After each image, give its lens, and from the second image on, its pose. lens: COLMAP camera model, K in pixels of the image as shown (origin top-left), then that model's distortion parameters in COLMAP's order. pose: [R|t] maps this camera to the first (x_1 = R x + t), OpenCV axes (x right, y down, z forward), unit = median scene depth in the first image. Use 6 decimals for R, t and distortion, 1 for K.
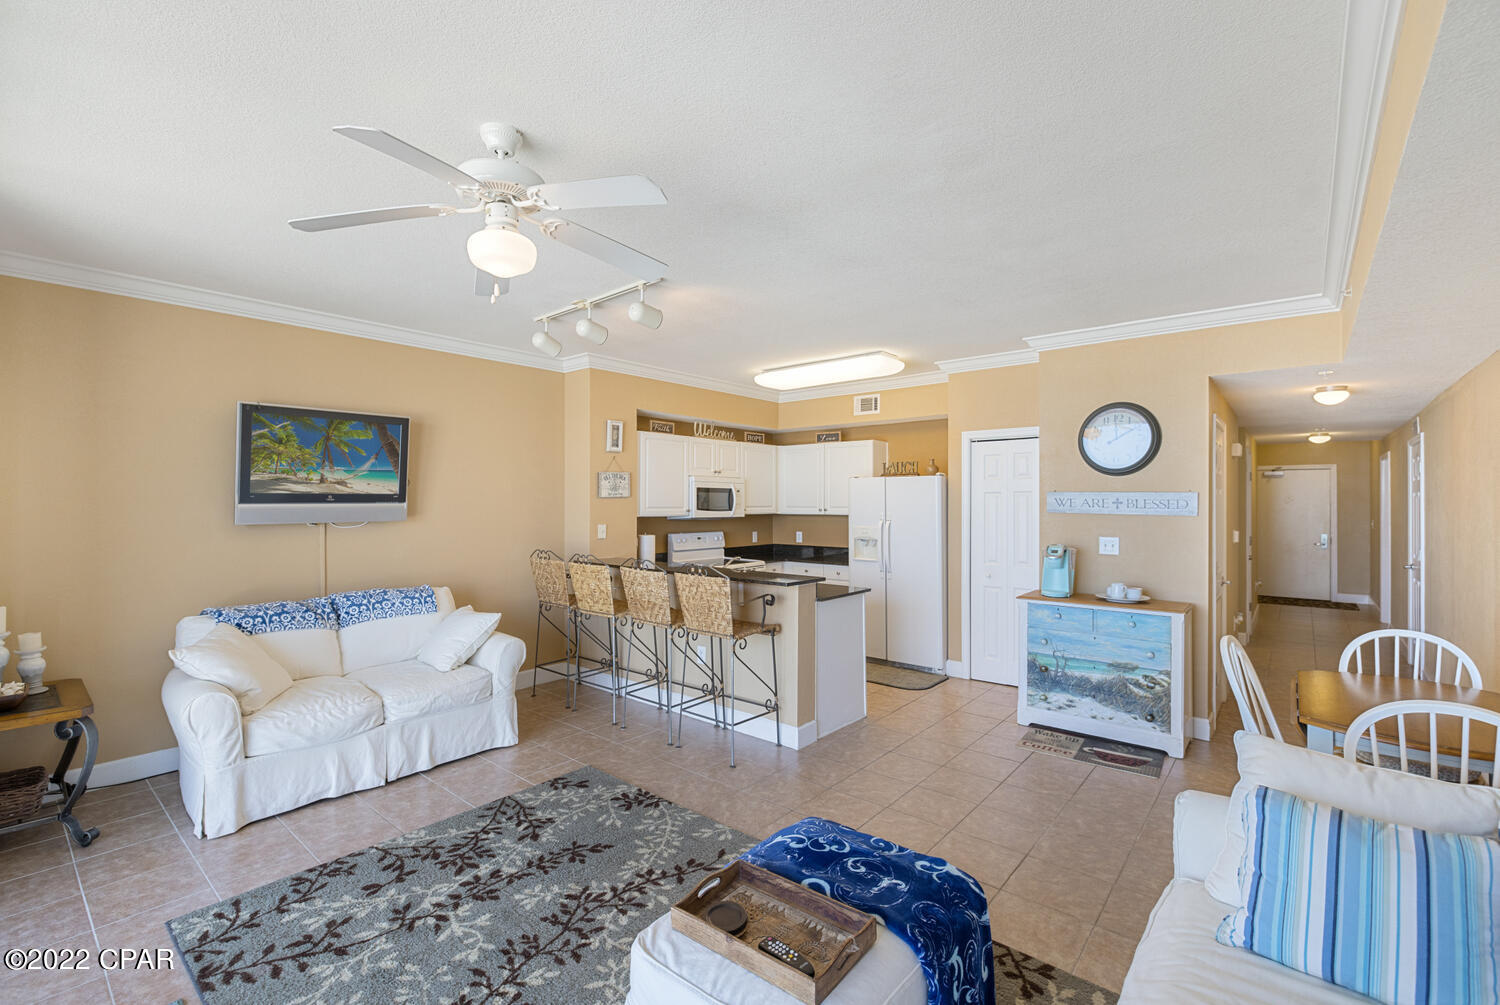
lens RADIAL K [[656.5, 0, 748.3], [0, 656.5, 496.6], [0, 0, 1]] dist [-0.015537, 0.007376]
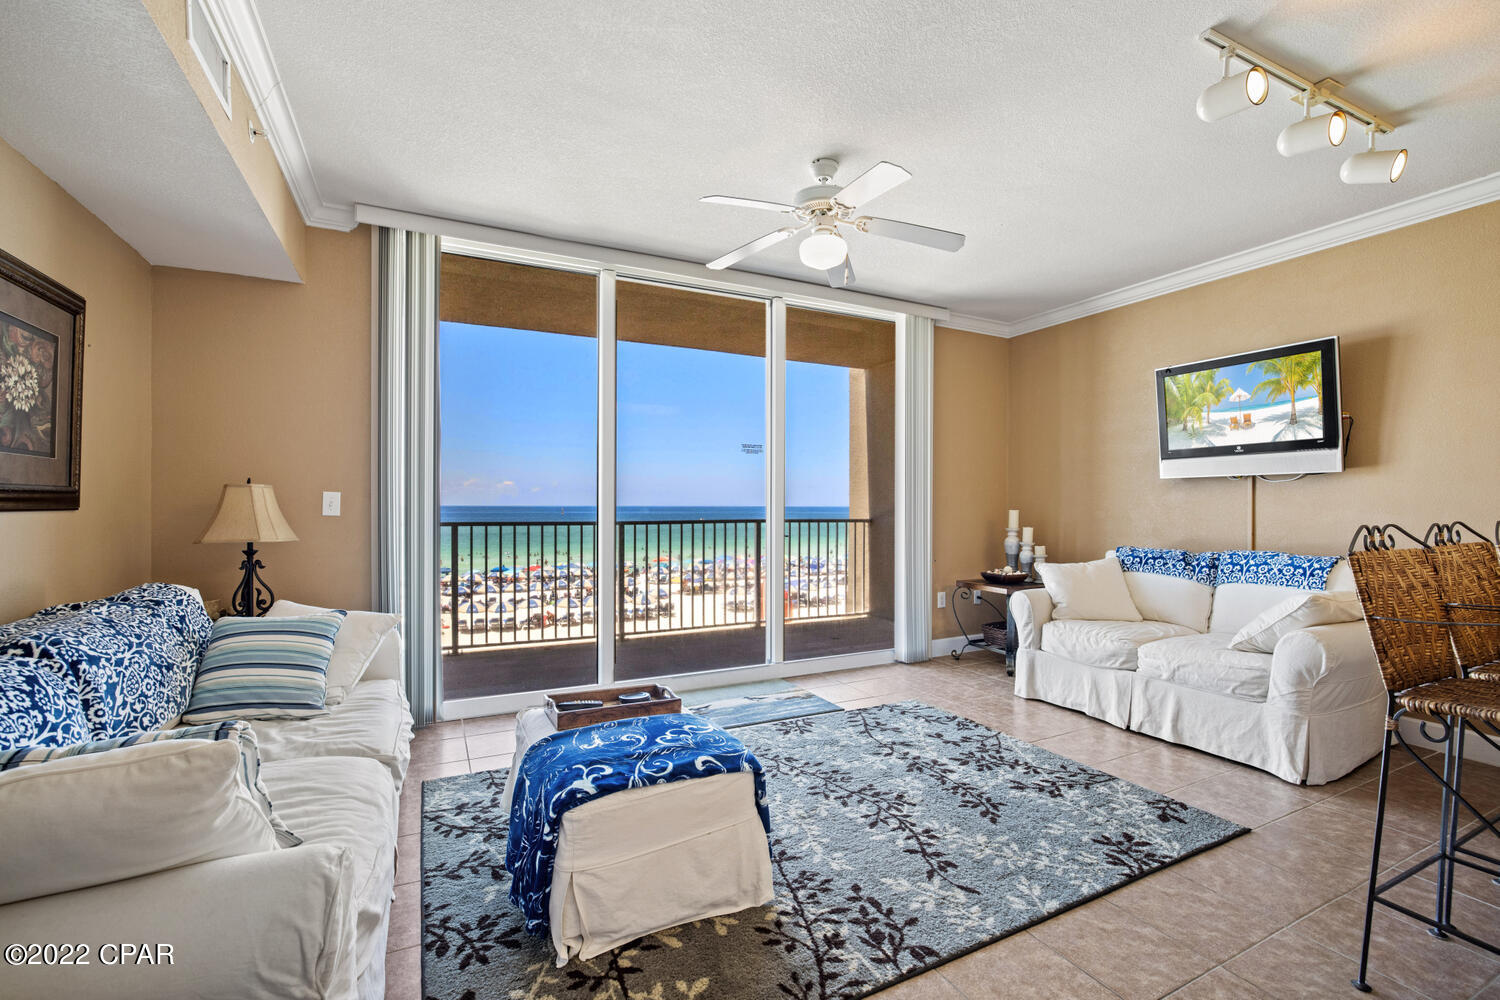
lens RADIAL K [[656.5, 0, 752.5], [0, 656.5, 501.2], [0, 0, 1]] dist [-0.015537, 0.007376]
pose [[-0.396174, -0.008171, -0.918139, 0.500587], [0.002997, 0.999944, -0.010193, 0.085550], [0.918170, -0.006790, -0.396128, 0.743814]]
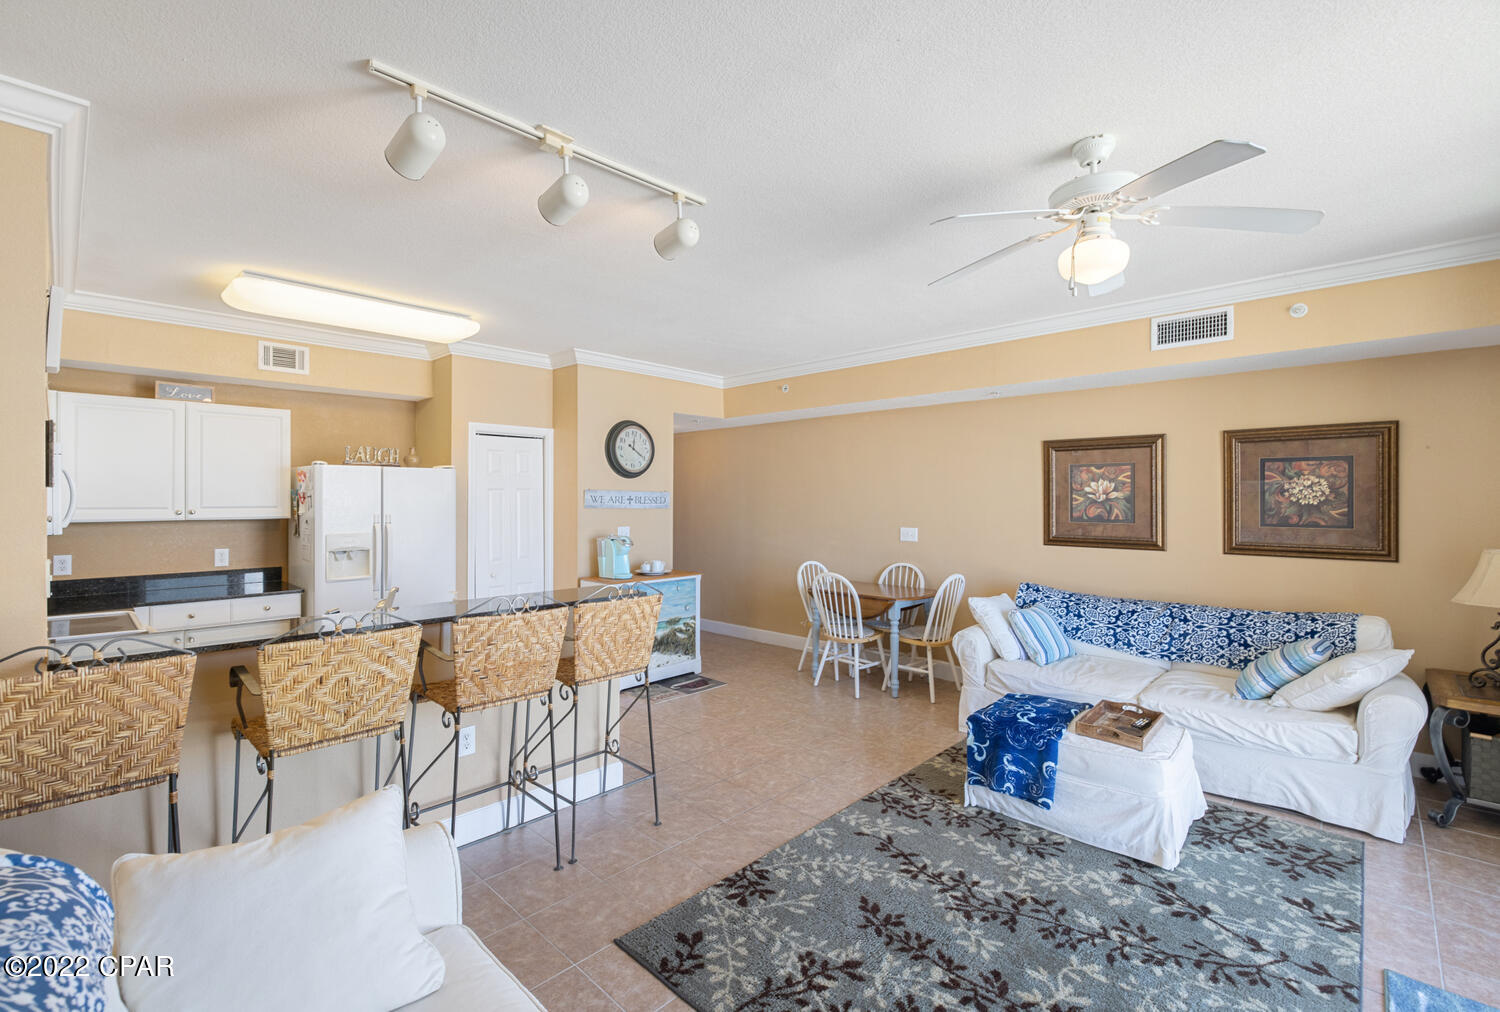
lens RADIAL K [[650.0, 0, 735.3], [0, 650.0, 498.1], [0, 0, 1]] dist [0.004506, -0.003570]
pose [[0.079747, -0.000903, 0.996815, -0.765230], [-0.008845, 0.999960, 0.001613, 0.003732], [-0.996776, -0.008946, 0.079736, 0.781413]]
